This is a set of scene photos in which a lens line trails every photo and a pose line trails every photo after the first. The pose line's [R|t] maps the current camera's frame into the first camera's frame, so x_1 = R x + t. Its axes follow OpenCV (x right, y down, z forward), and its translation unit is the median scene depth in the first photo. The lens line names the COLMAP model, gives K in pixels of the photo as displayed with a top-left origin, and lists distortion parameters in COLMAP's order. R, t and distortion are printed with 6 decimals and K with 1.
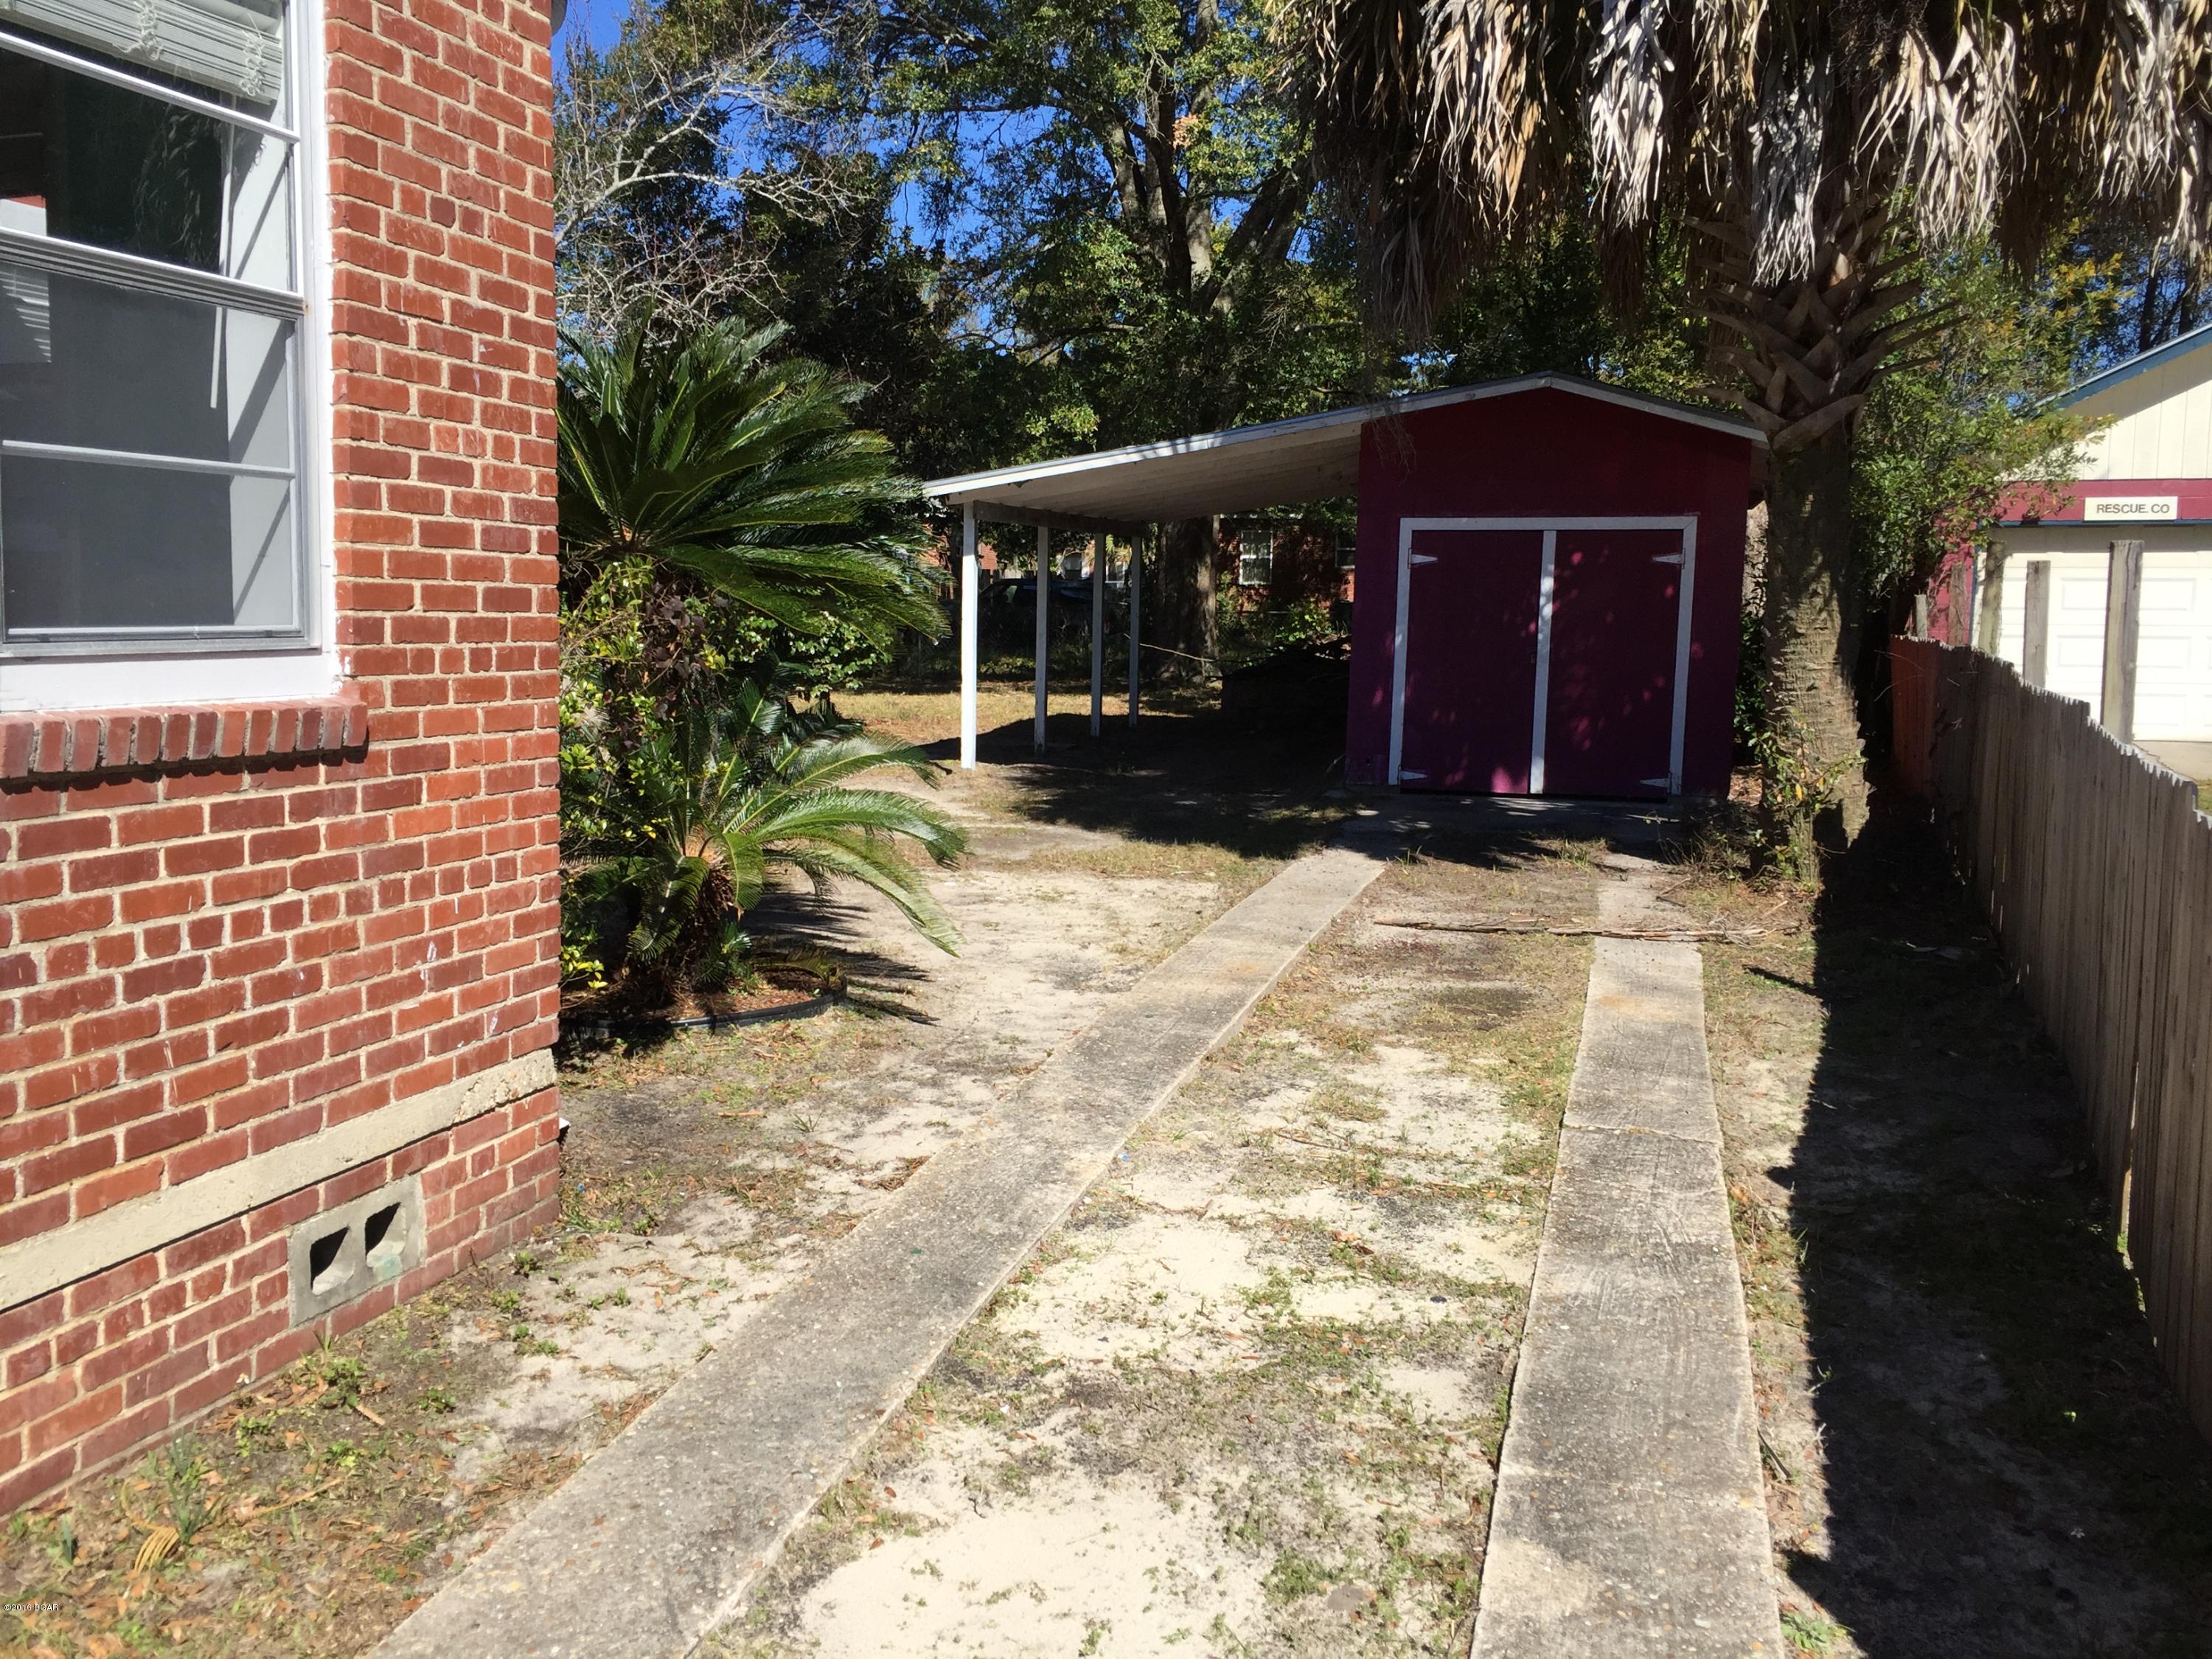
lens RADIAL K [[1893.8, 0, 1106.0], [0, 1893.8, 829.5], [0, 0, 1]] dist [0.095885, -0.103384]
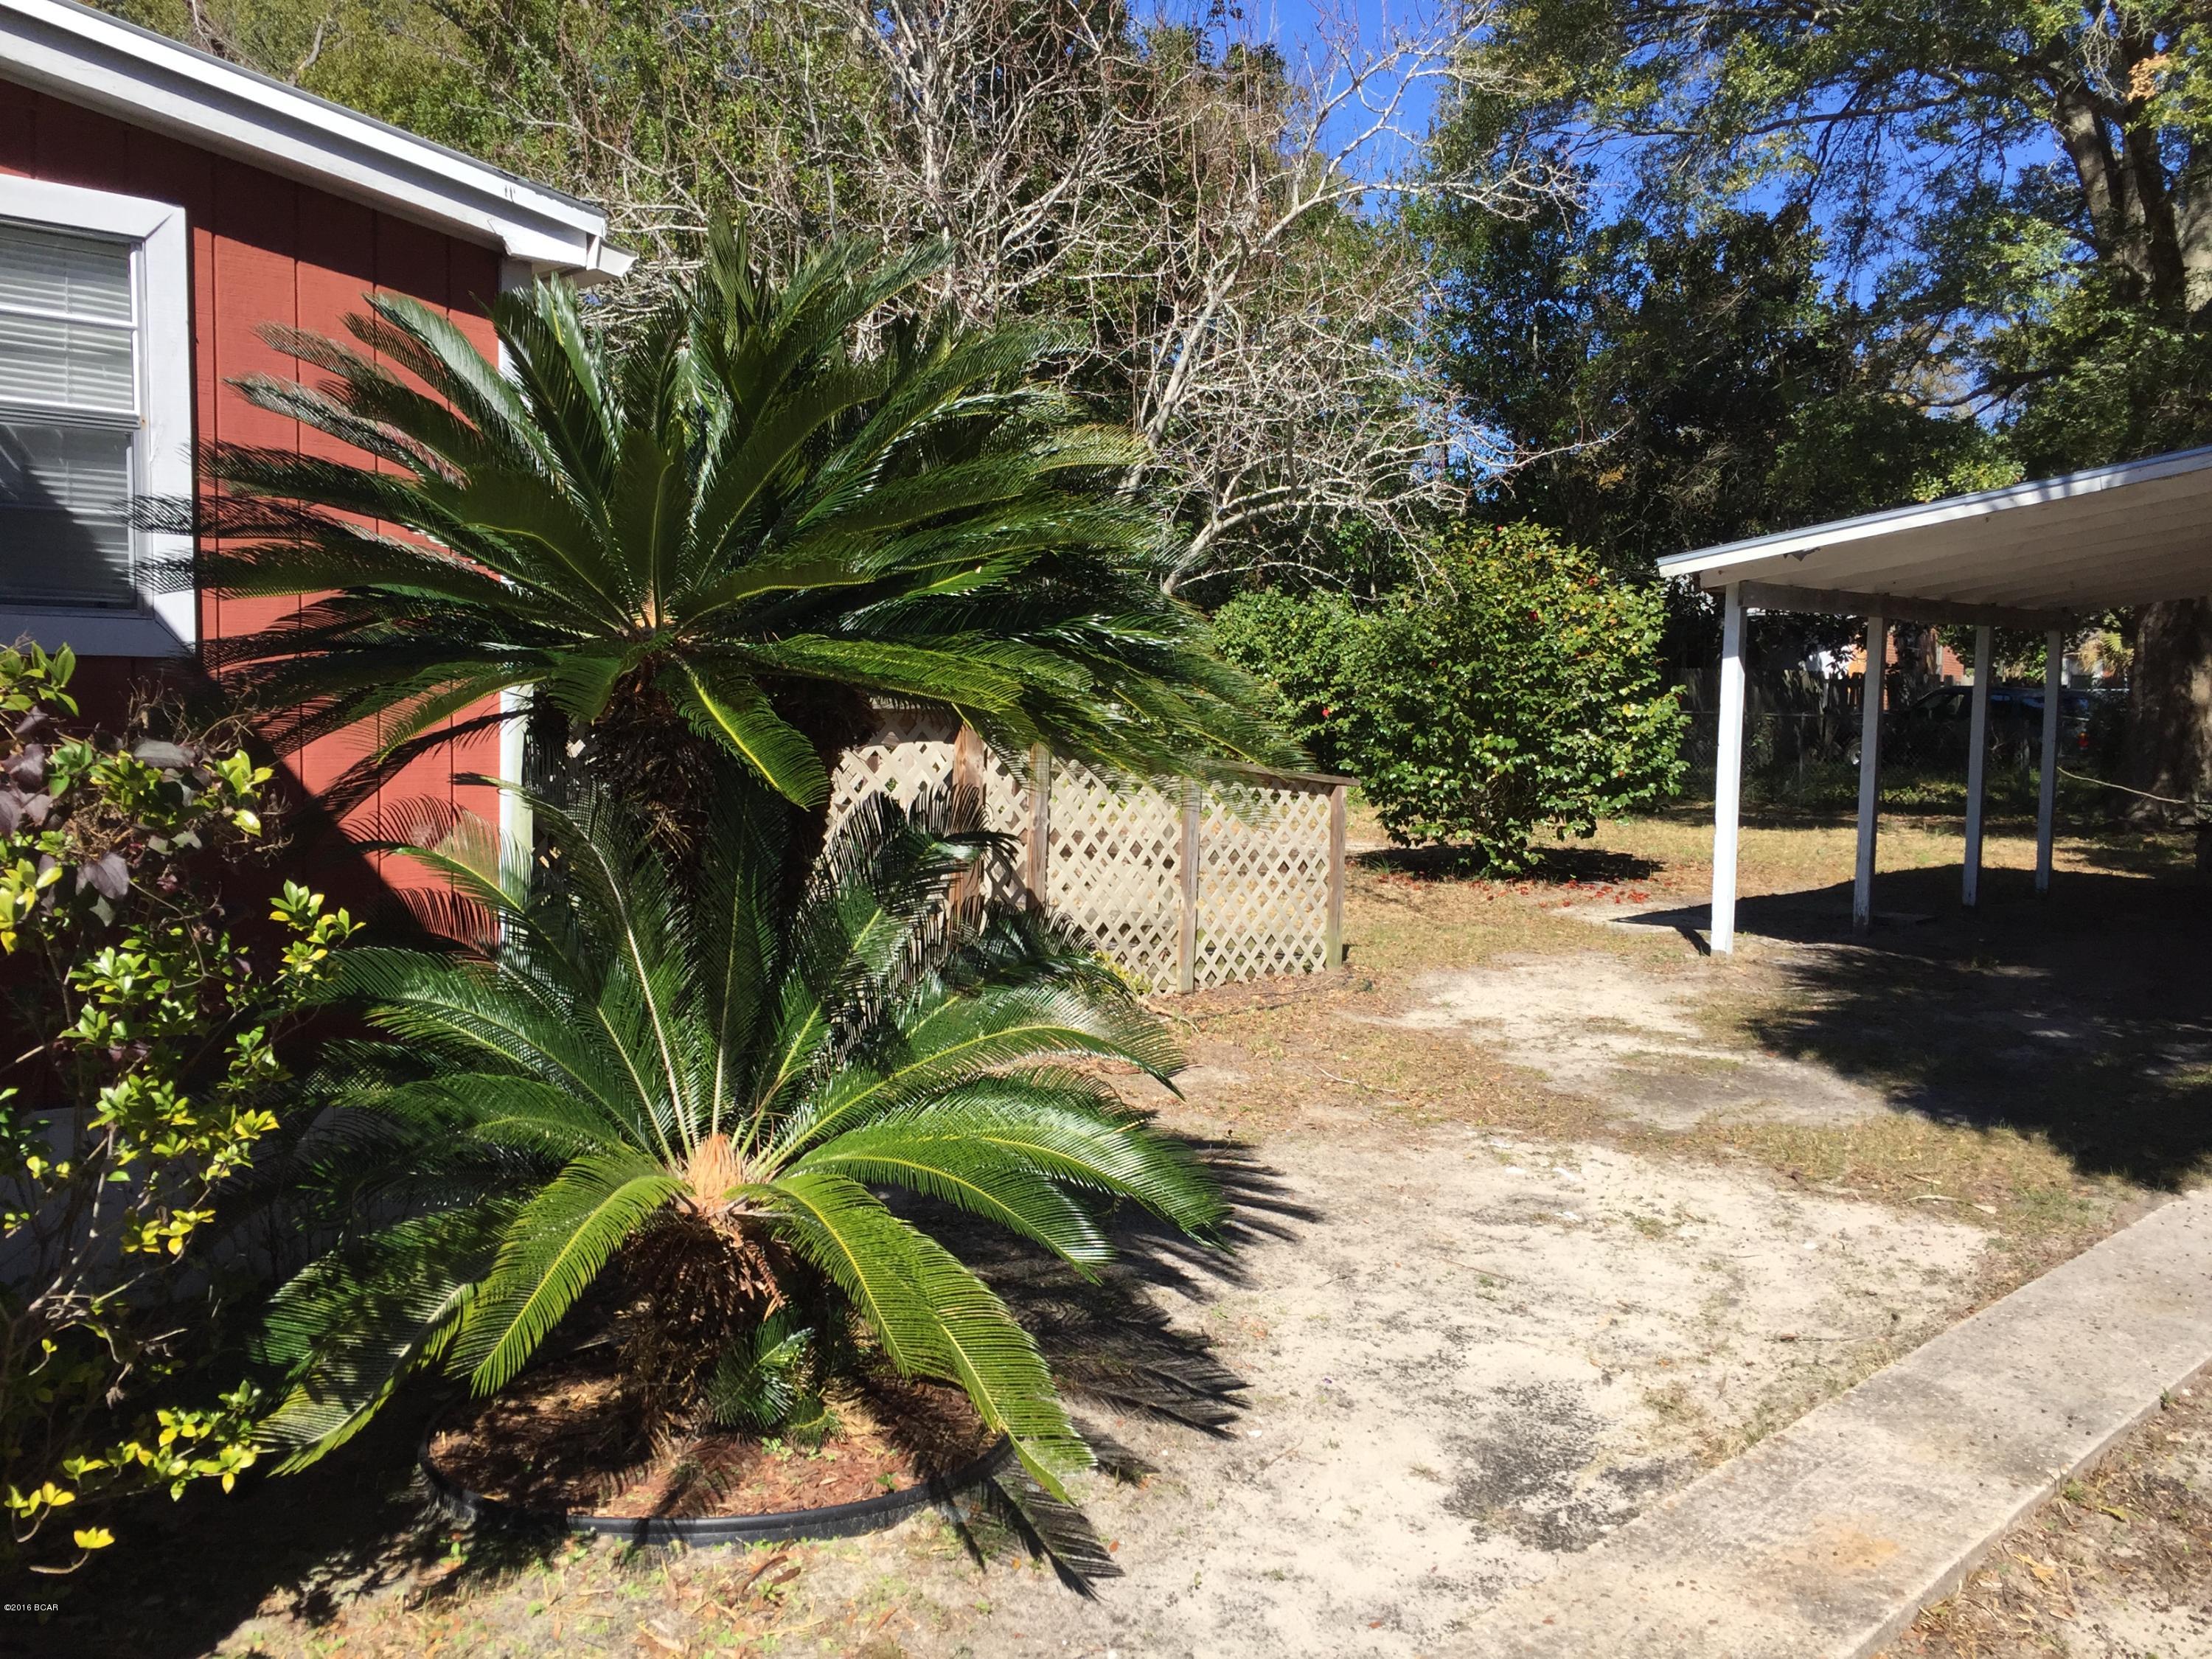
lens RADIAL K [[1903.3, 0, 1109.8], [0, 1903.3, 804.2], [0, 0, 1]] dist [0.100909, -0.142998]
pose [[0.880916, 0.035676, -0.471925, 0.070775], [-0.068174, 0.996321, -0.051938, -0.037444], [0.468336, 0.077926, 0.880107, 0.273040]]
